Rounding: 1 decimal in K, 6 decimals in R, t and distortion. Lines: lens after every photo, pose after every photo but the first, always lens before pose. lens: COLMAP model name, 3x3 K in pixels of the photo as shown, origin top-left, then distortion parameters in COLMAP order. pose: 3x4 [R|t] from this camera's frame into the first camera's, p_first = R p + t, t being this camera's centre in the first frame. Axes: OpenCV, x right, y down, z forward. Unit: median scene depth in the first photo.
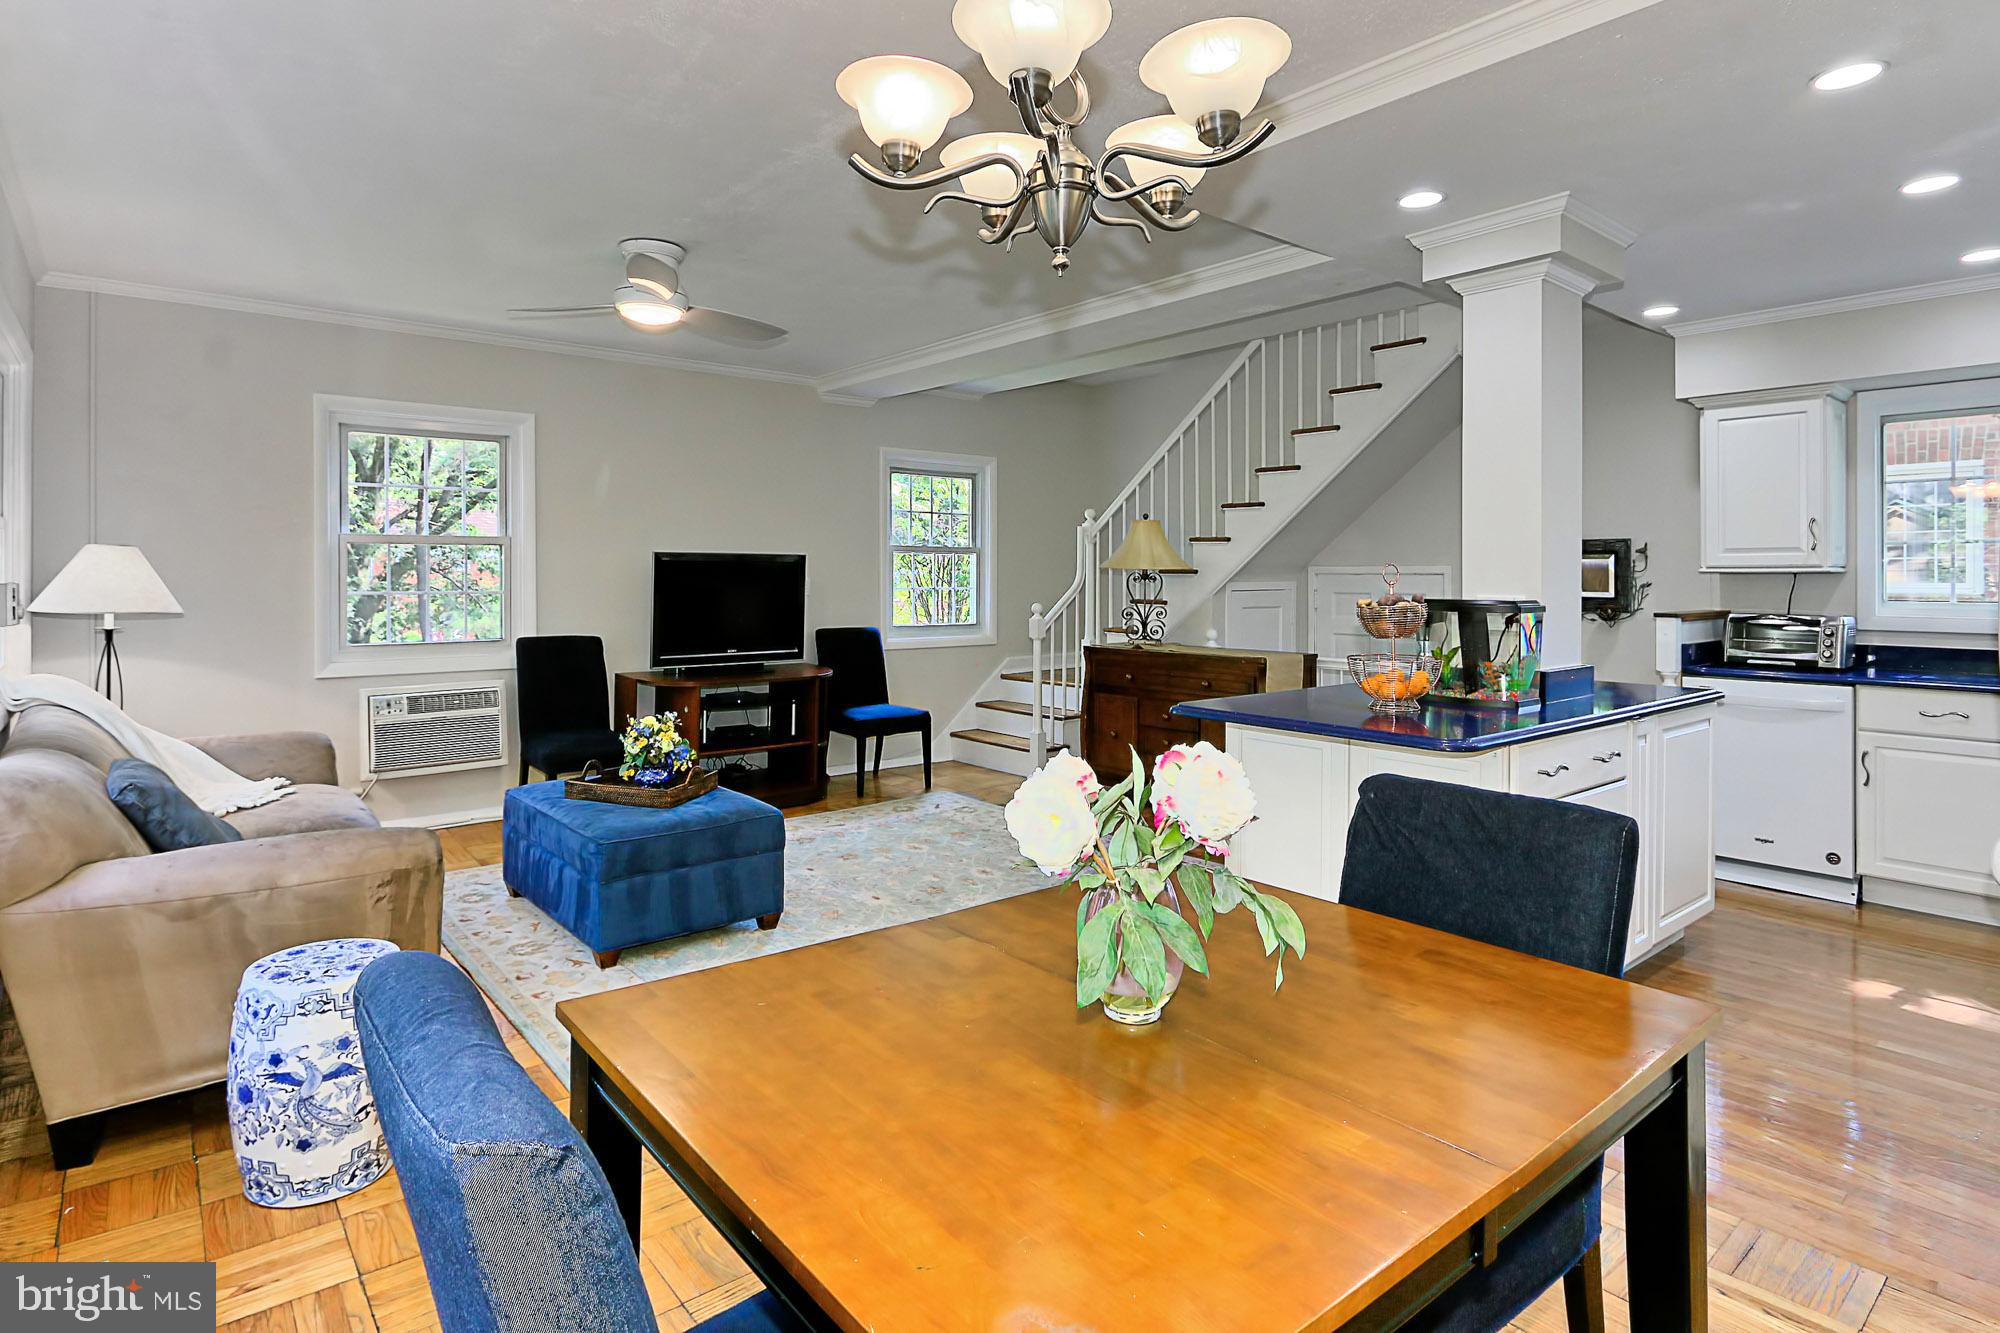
lens RADIAL K [[1092.5, 0, 943.0], [0, 1092.5, 564.1], [0, 0, 1]] dist [0.002997, 0.000580]
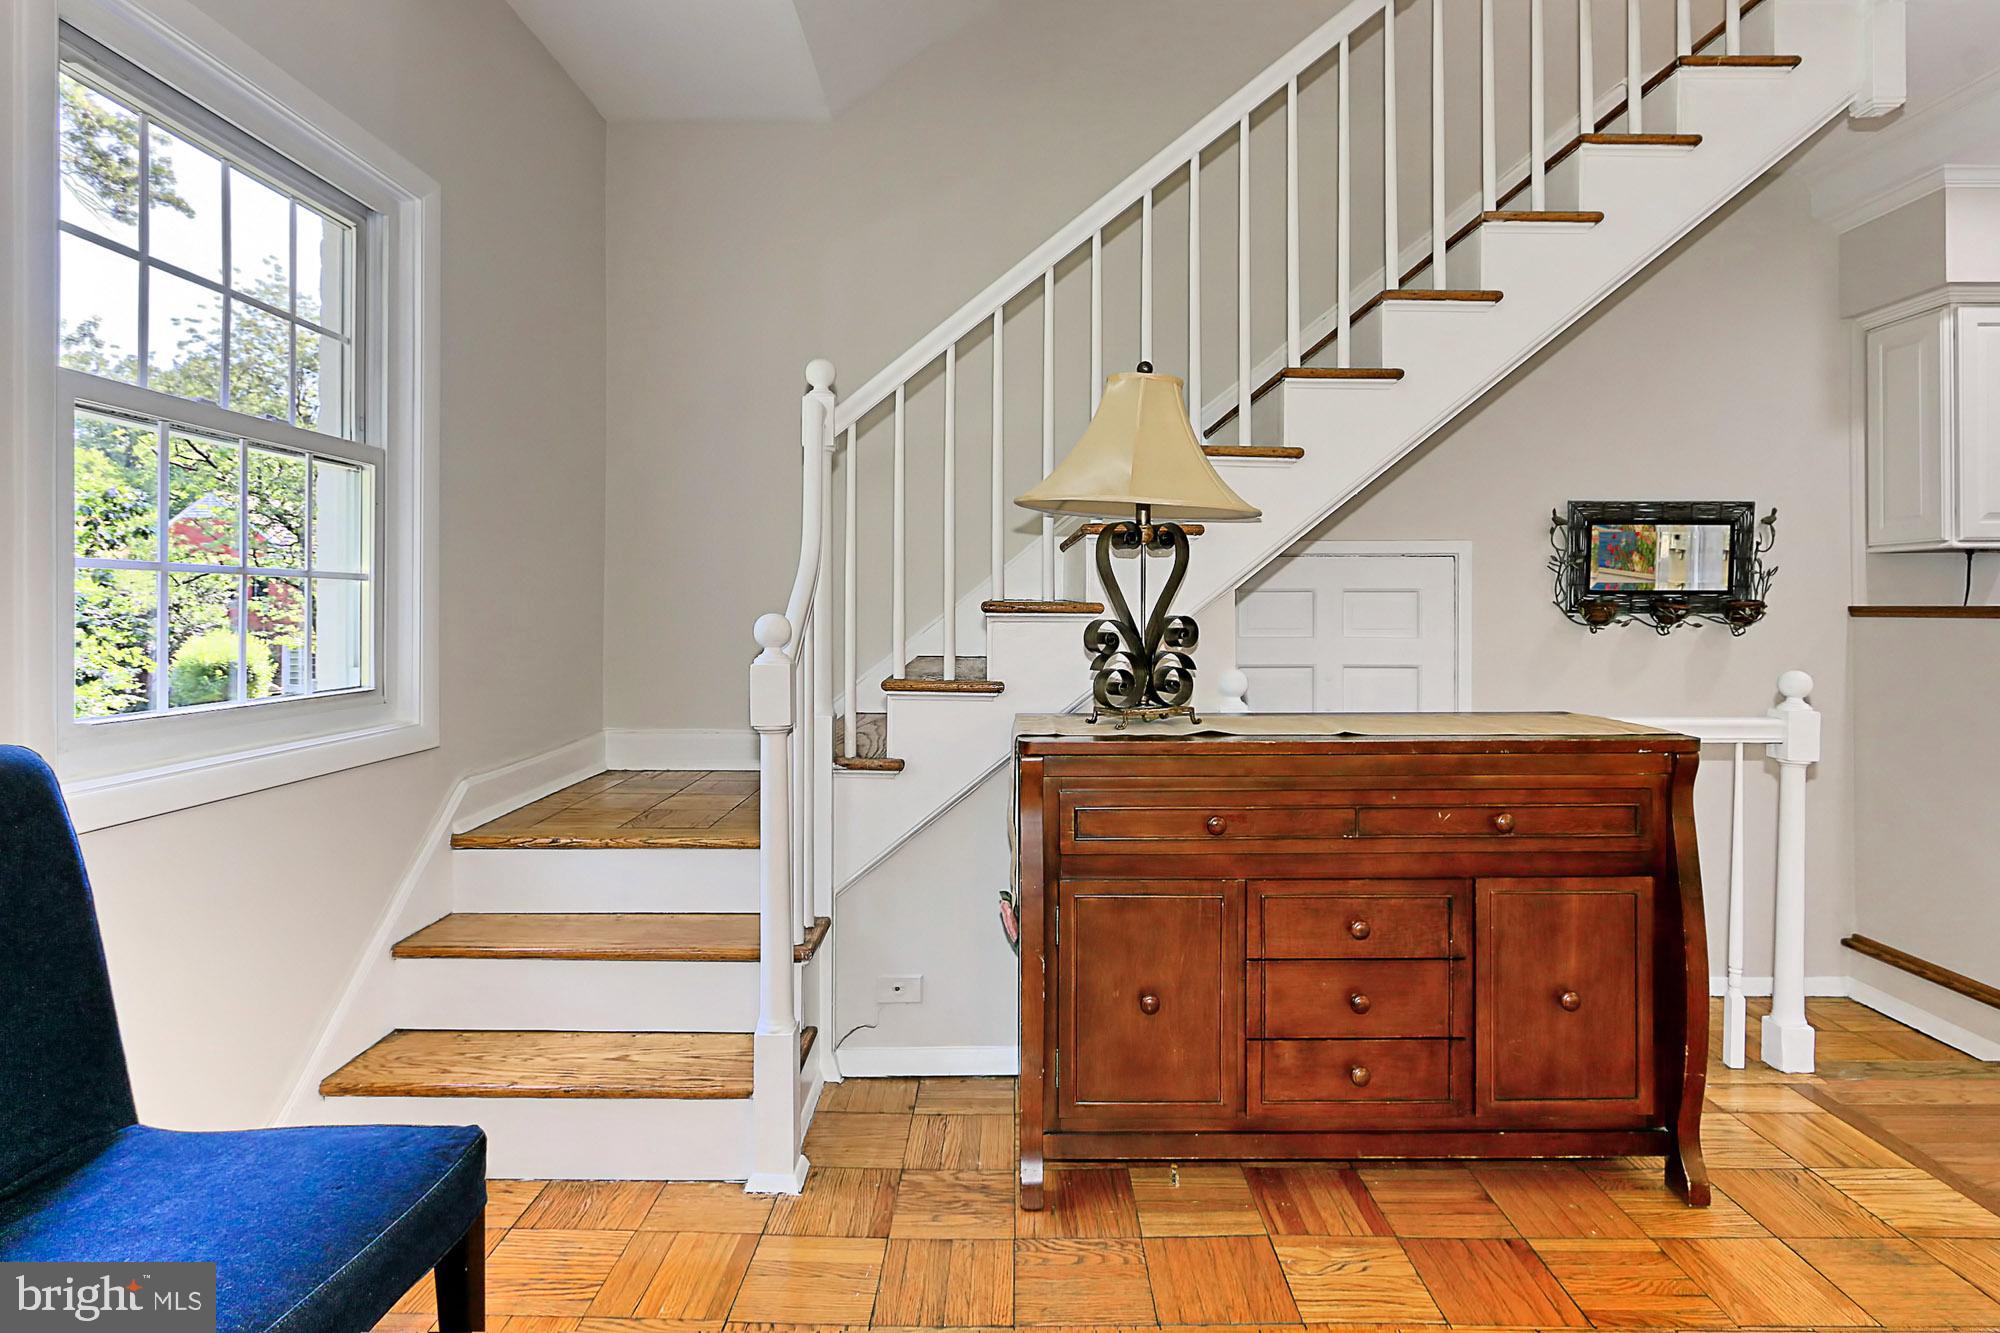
lens RADIAL K [[994.4, 0, 982.9], [0, 994.4, 625.6], [0, 0, 1]] dist [-0.002300, -0.001168]
pose [[0.617324, -0.013205, 0.786598, -0.120448], [-0.004877, 0.999776, 0.020611, 0.040221], [-0.786694, -0.016559, 0.617121, 0.943130]]
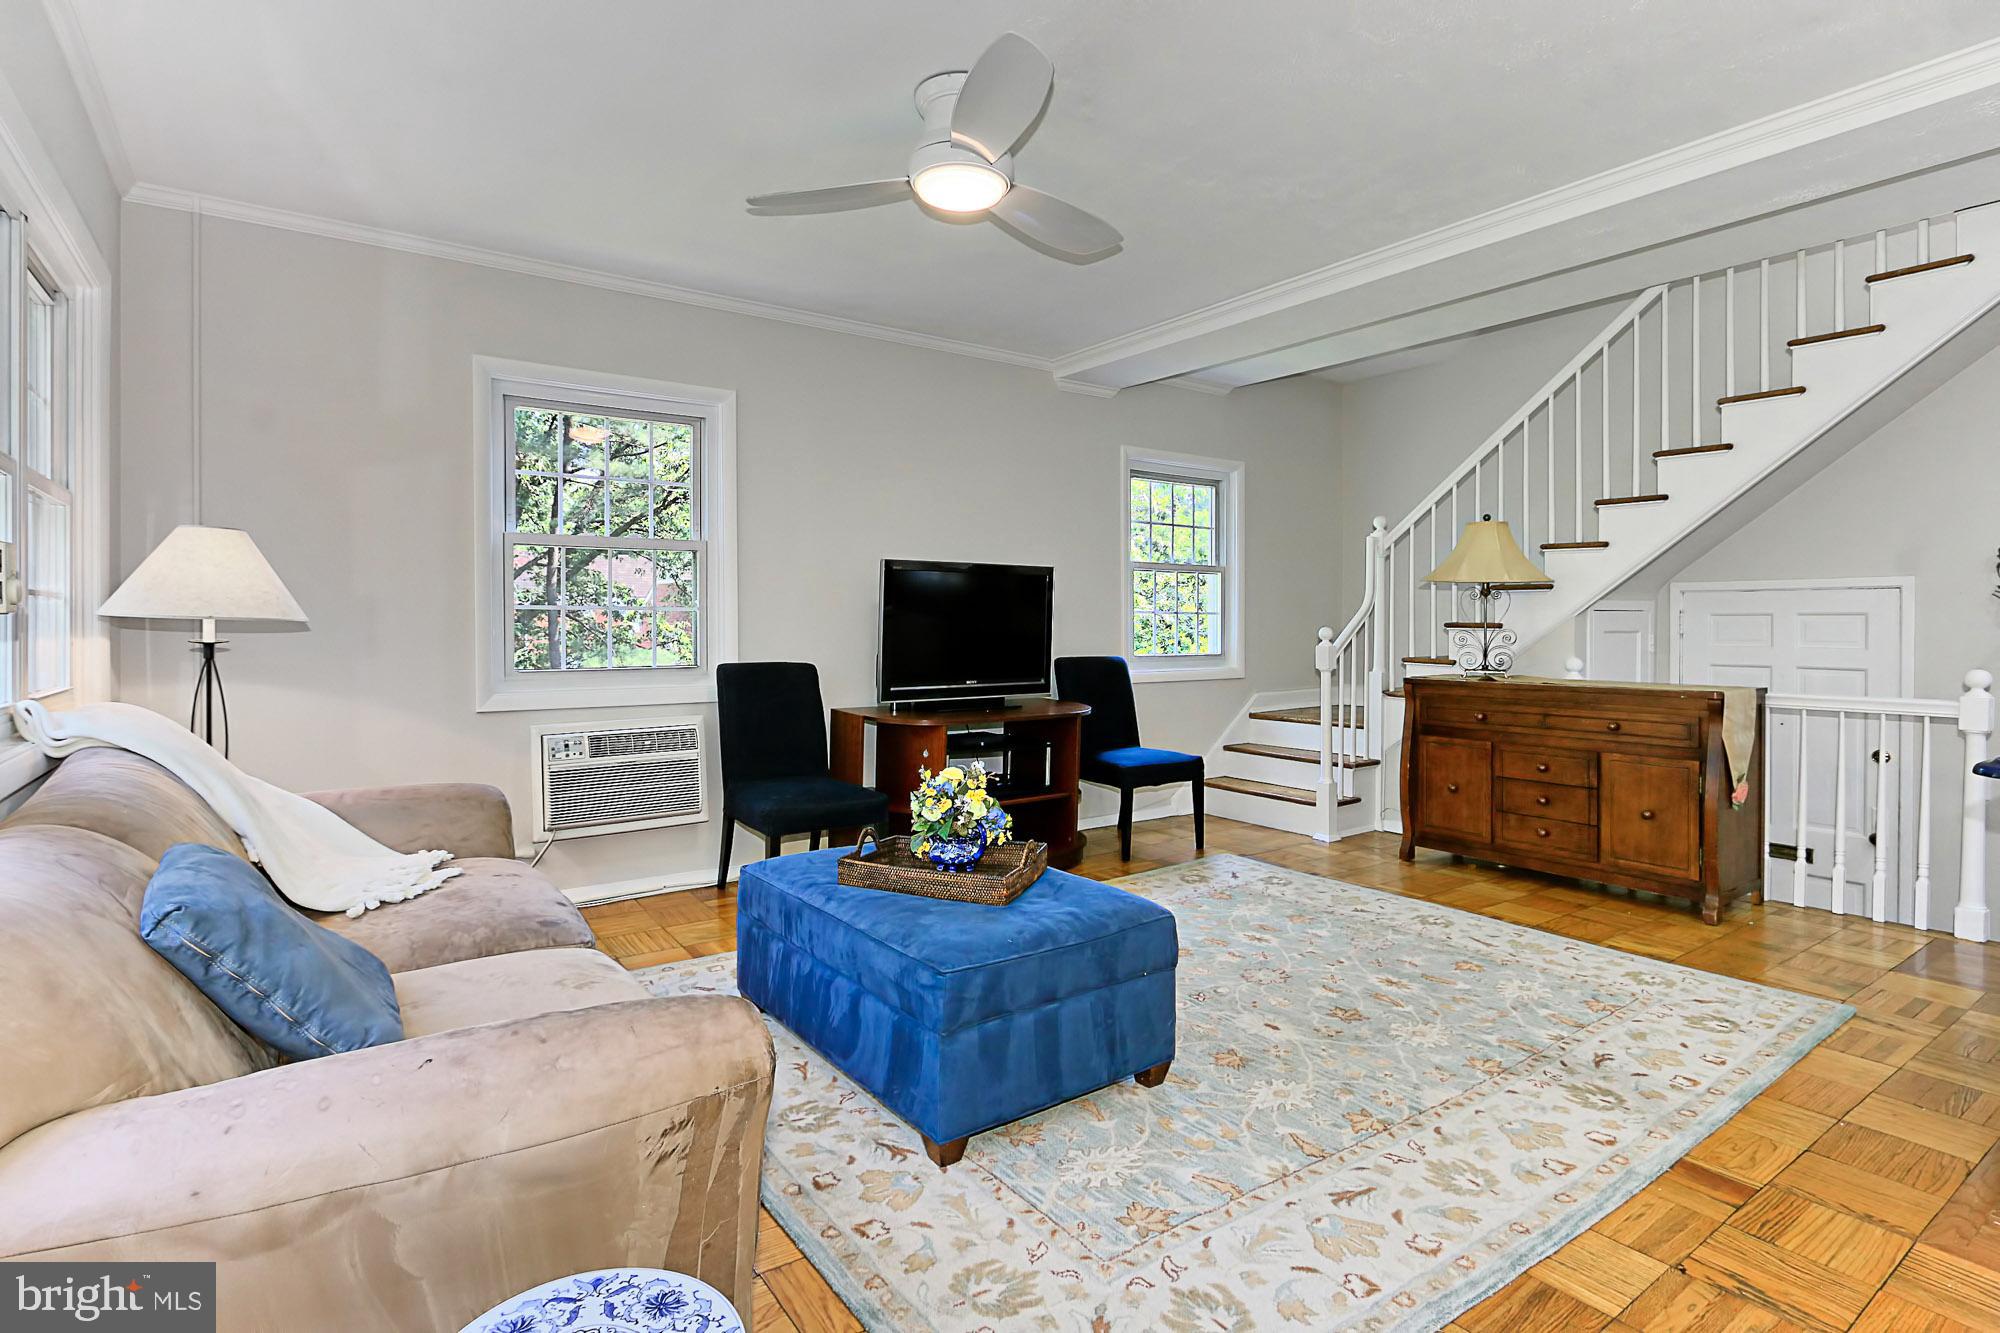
lens RADIAL K [[994.4, 0, 982.9], [0, 994.4, 625.6], [0, 0, 1]] dist [-0.002300, -0.001168]
pose [[0.999588, 0.002817, -0.028576, -0.185381], [-0.002508, 0.999938, 0.010849, 0.032751], [0.028605, -0.010773, 0.999533, 0.289323]]
